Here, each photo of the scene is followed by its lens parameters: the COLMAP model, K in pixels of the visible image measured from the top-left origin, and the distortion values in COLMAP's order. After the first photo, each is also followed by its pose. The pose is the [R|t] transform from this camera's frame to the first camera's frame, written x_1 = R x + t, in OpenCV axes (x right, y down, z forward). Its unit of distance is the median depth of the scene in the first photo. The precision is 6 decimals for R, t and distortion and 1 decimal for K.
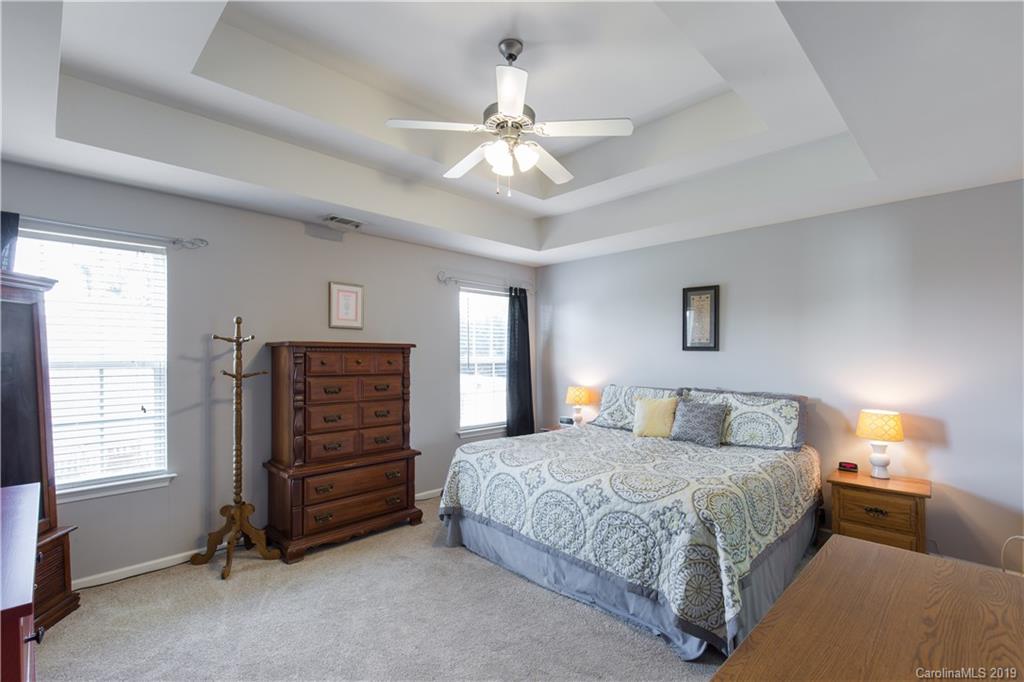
lens RADIAL K [[469.2, 0, 512.2], [0, 469.2, 352.3], [0, 0, 1]] dist [-0.000327, -0.000209]
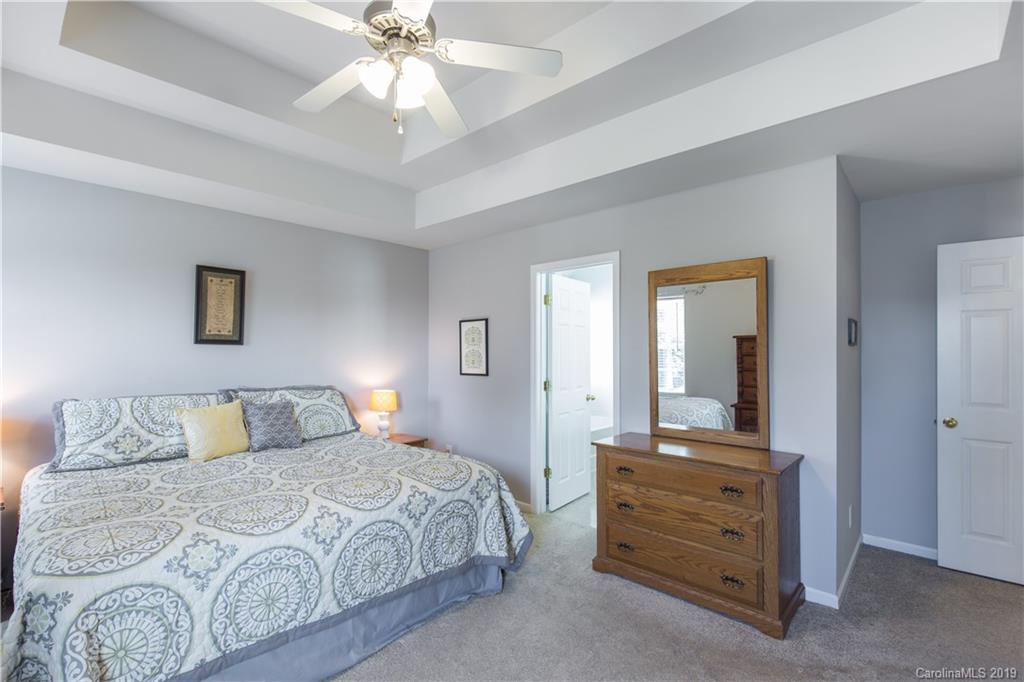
lens RADIAL K [[459.1, 0, 512.3], [0, 459.1, 343.0], [0, 0, 1]] dist [0.006012, -0.000867]
pose [[-0.045125, 0.015087, 0.998867, -0.632918], [-0.007035, 0.999856, -0.015419, 0.004383], [-0.998957, -0.007722, -0.045012, 0.742365]]
